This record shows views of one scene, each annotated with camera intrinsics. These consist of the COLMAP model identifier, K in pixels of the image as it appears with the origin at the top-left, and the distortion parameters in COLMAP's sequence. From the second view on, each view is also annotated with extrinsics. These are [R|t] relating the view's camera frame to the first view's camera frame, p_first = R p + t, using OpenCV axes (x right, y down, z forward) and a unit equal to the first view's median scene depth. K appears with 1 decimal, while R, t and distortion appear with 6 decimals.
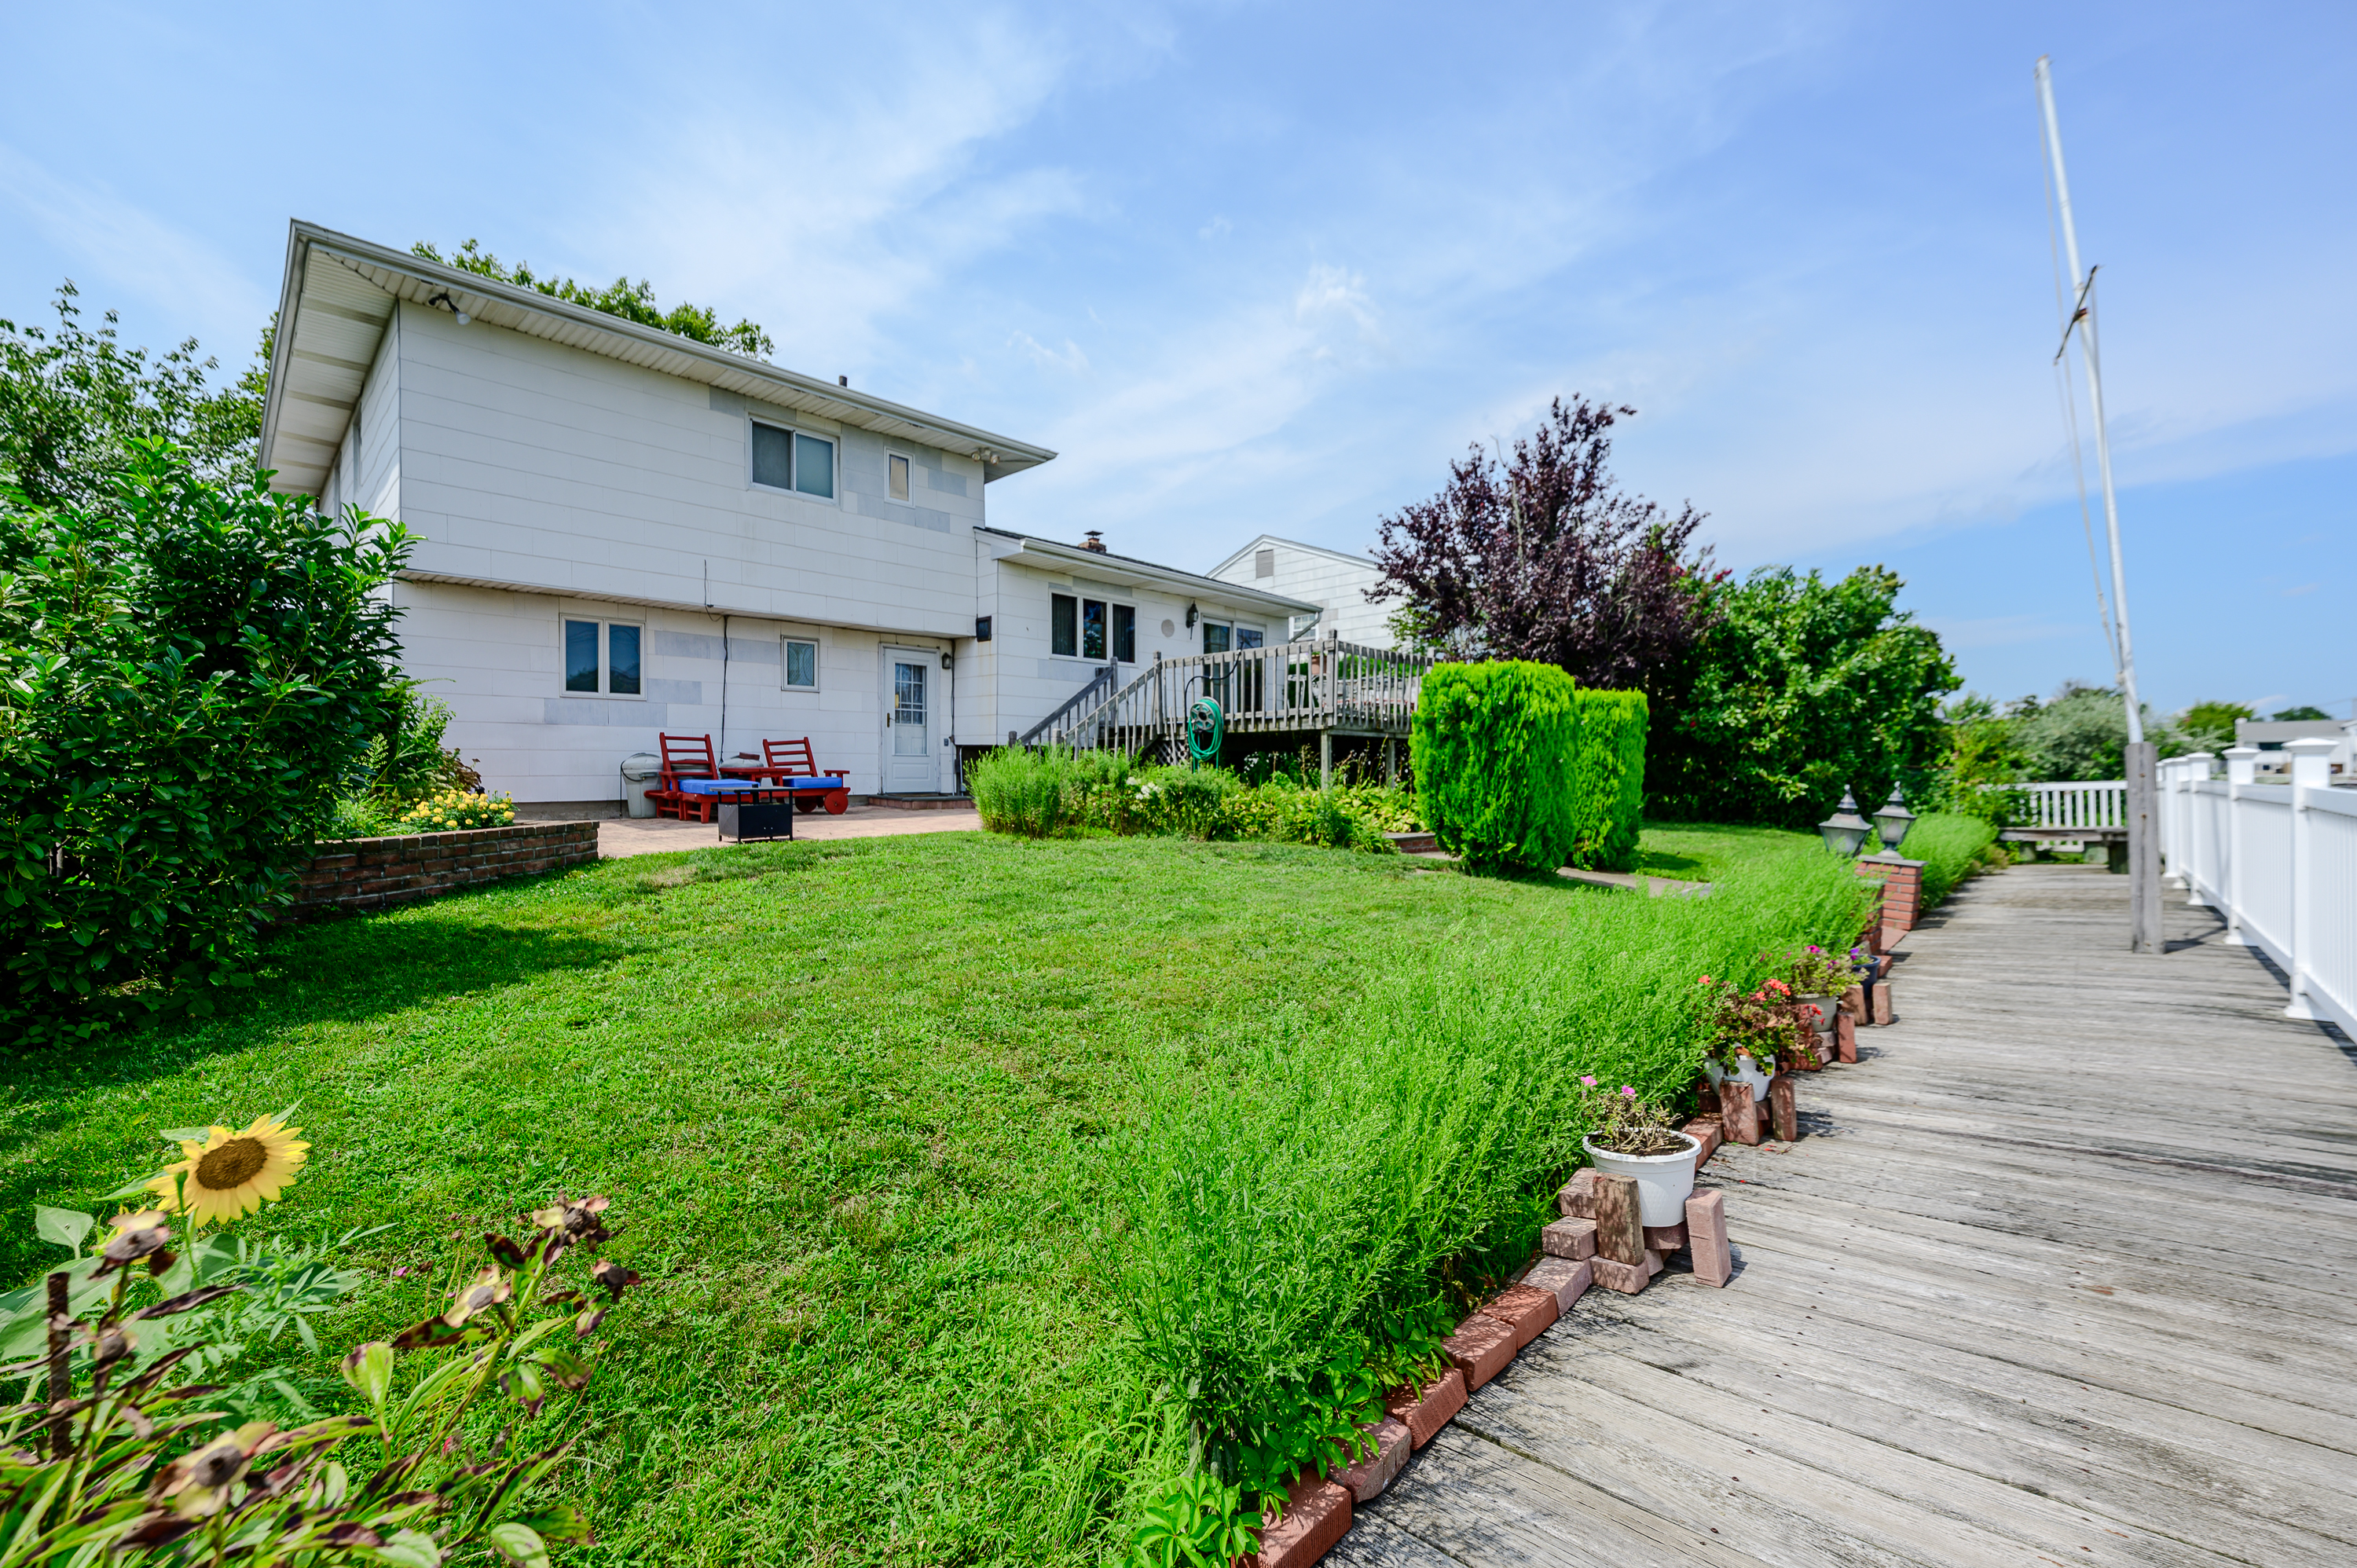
lens RADIAL K [[945.9, 0, 1167.1], [0, 945.9, 783.5], [0, 0, 1]] dist [0.000259, -0.000085]
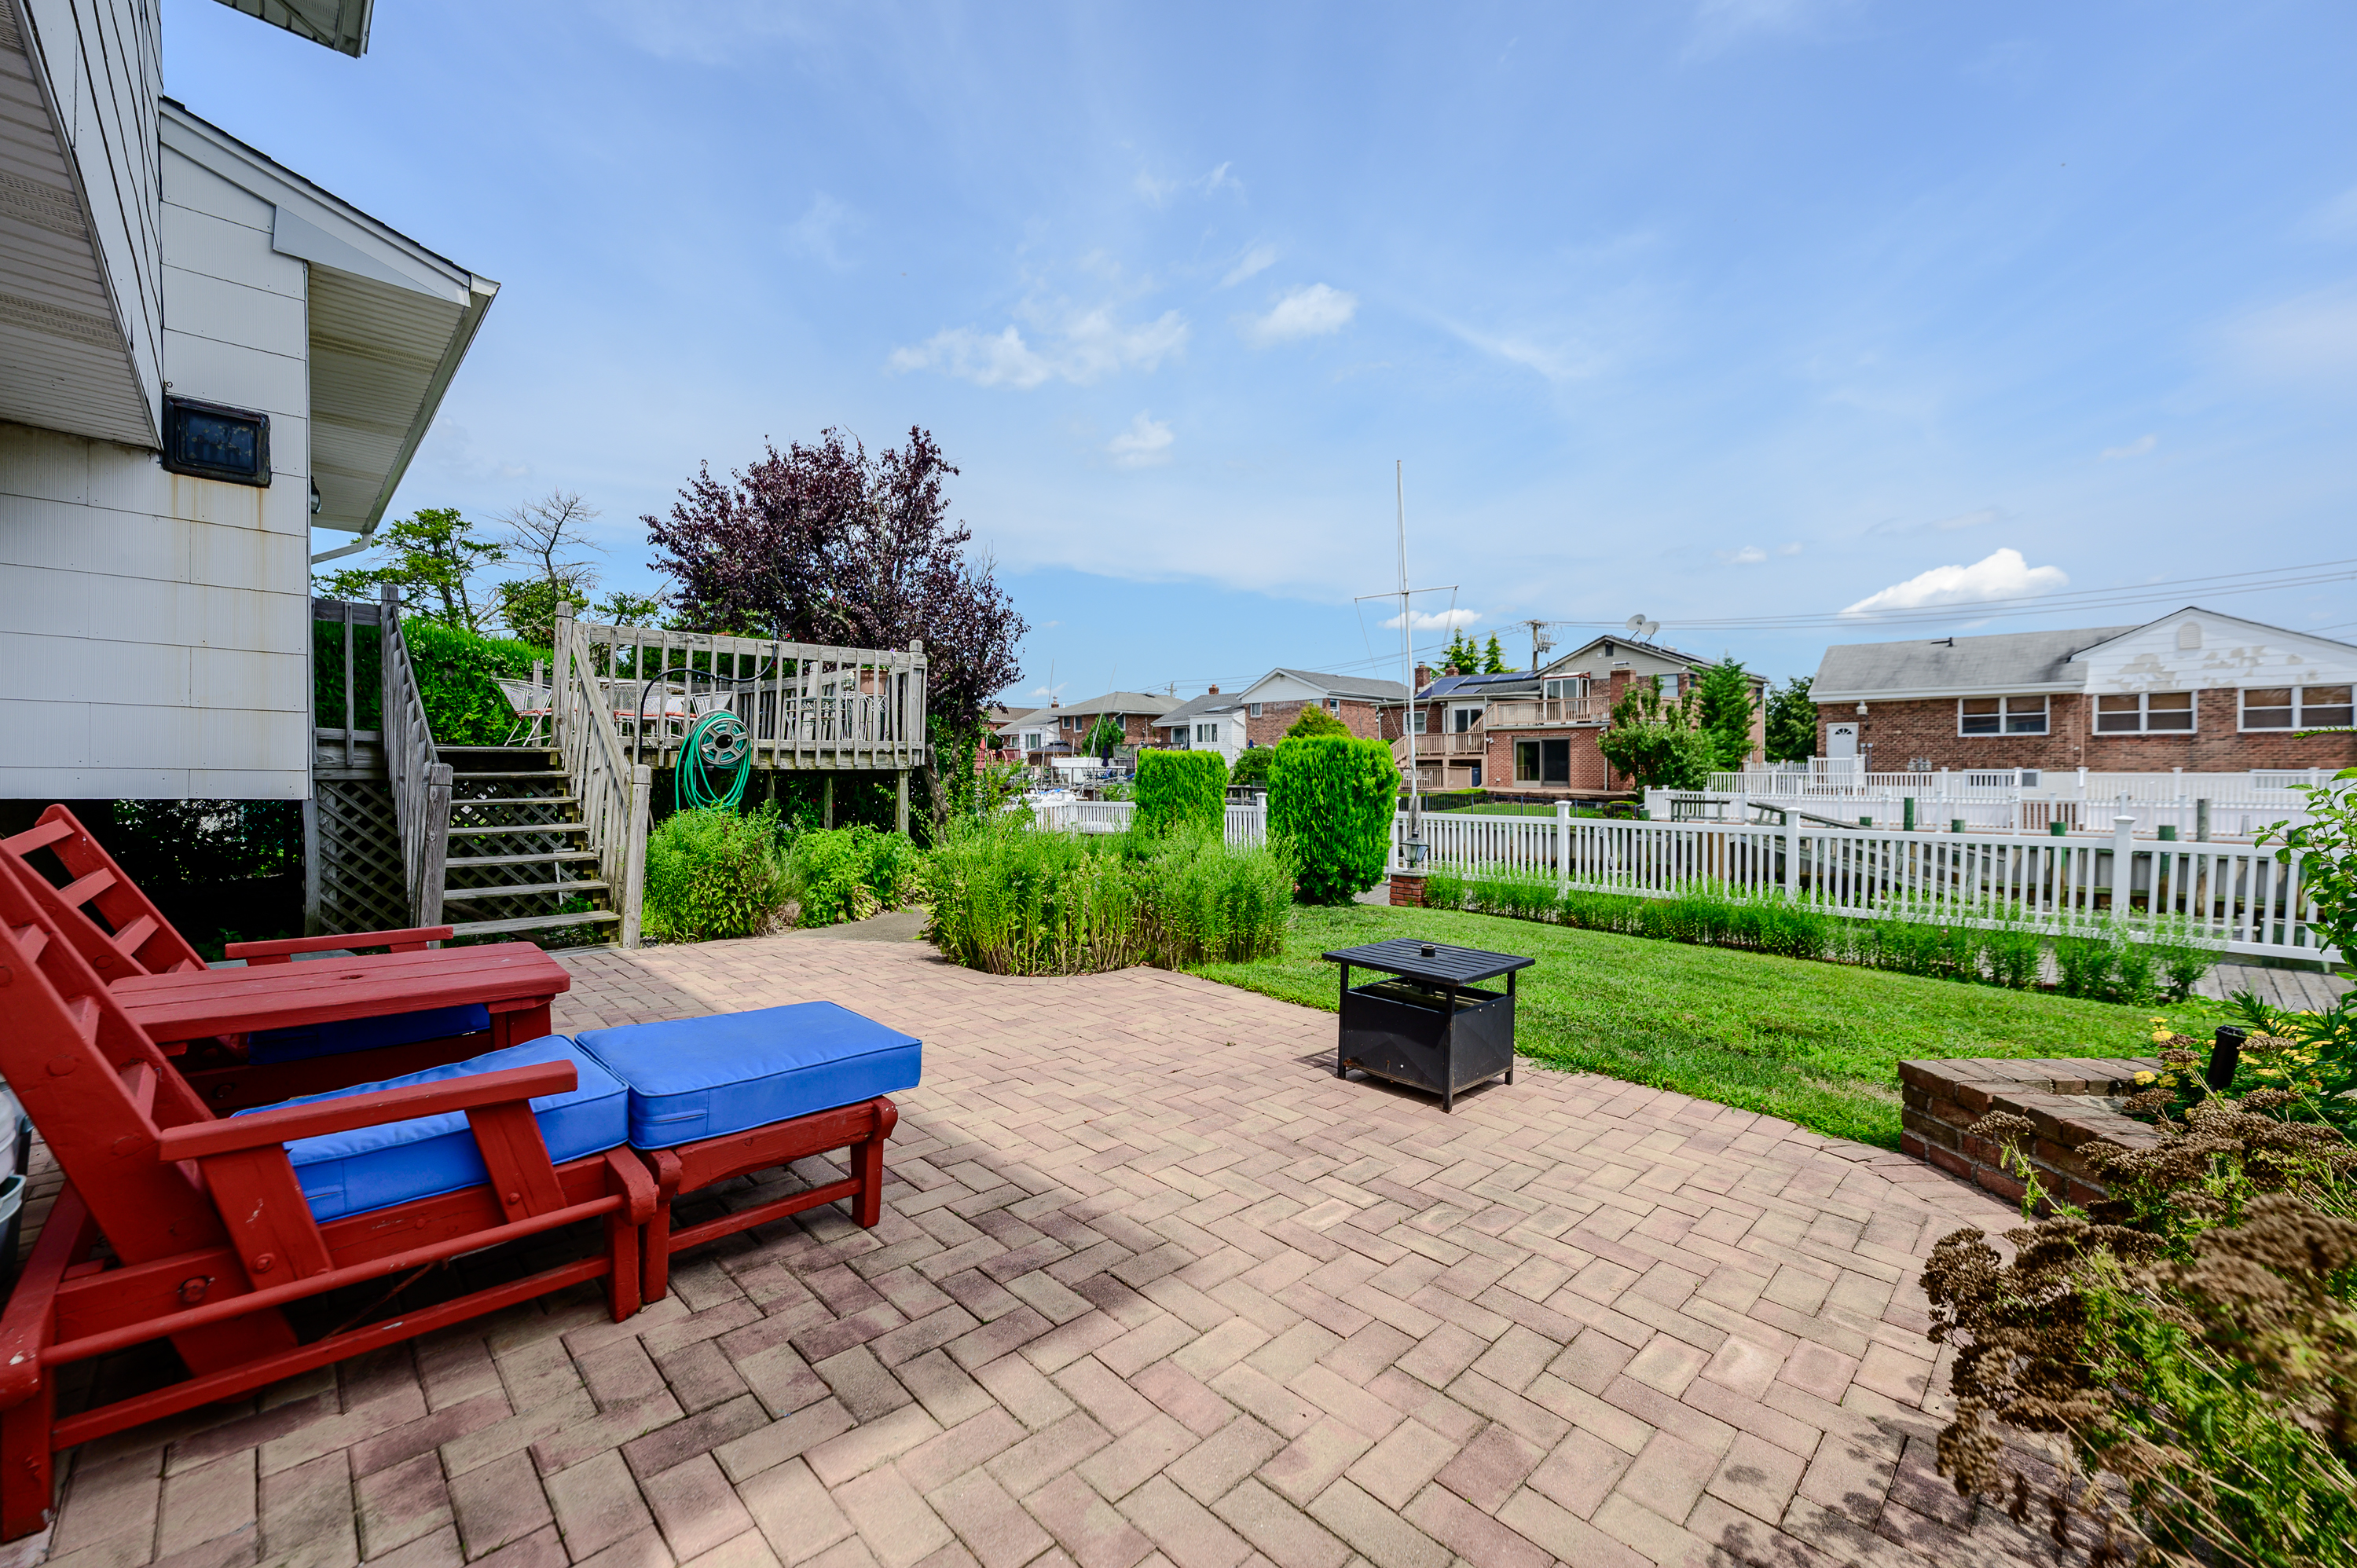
lens RADIAL K [[945.9, 0, 1168.9], [0, 945.9, 801.2], [0, 0, 1]] dist [0.000259, -0.000085]
pose [[0.004750, -0.036318, 0.999329, -0.557139], [0.008964, 0.999302, 0.036274, -0.053667], [-0.999949, 0.008786, 0.005072, 0.728732]]
